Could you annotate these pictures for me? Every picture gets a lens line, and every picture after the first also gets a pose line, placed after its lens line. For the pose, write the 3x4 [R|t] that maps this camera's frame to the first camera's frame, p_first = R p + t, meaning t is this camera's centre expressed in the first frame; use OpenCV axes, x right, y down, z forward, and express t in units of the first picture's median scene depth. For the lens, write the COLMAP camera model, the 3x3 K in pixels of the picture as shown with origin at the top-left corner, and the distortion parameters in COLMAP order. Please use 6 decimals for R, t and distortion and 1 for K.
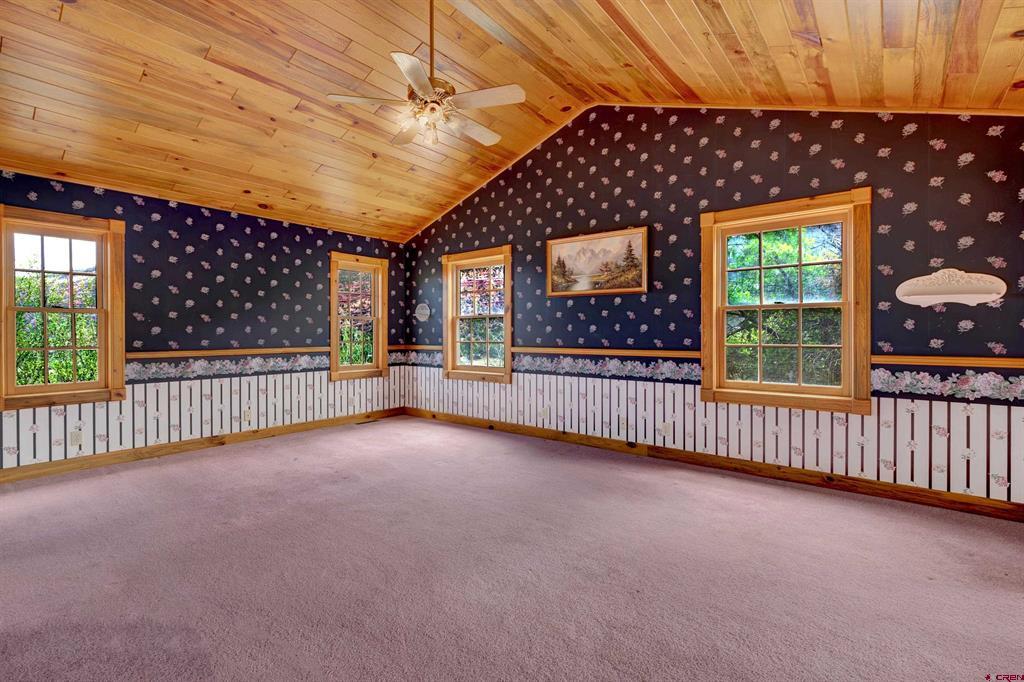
lens RADIAL K [[471.5, 0, 511.7], [0, 471.5, 334.9], [0, 0, 1]] dist [0.000917, -0.001730]
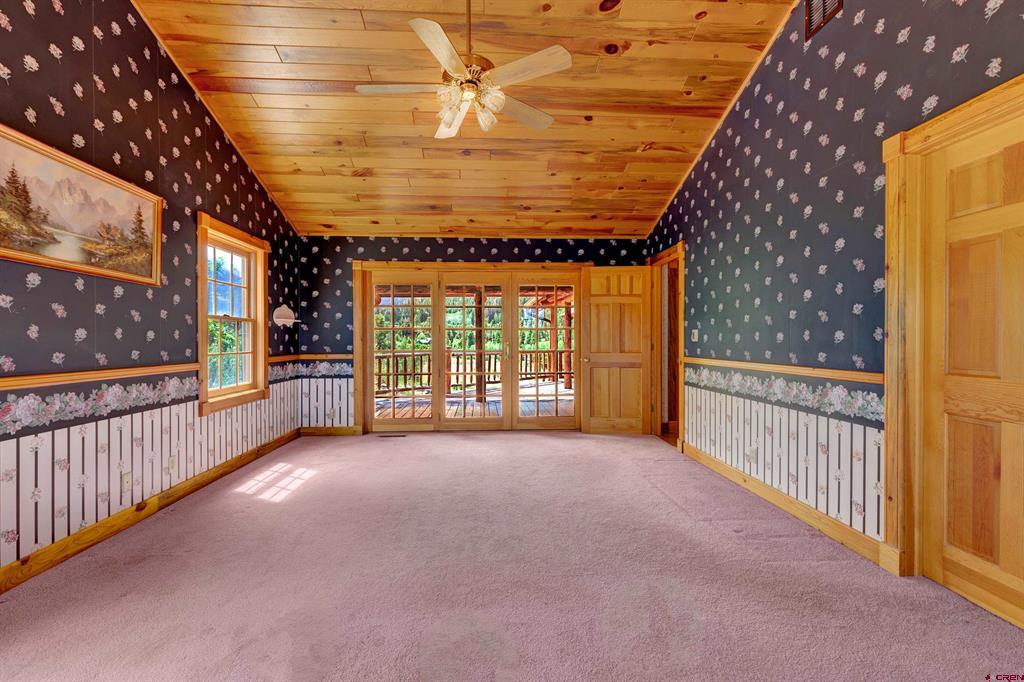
lens RADIAL K [[471.5, 0, 510.3], [0, 471.5, 343.2], [0, 0, 1]] dist [0.000917, -0.001730]
pose [[-0.689505, -0.001905, 0.724278, -0.605774], [0.004389, 0.999967, 0.006808, -0.005125], [-0.724268, 0.007873, -0.689474, 1.080892]]
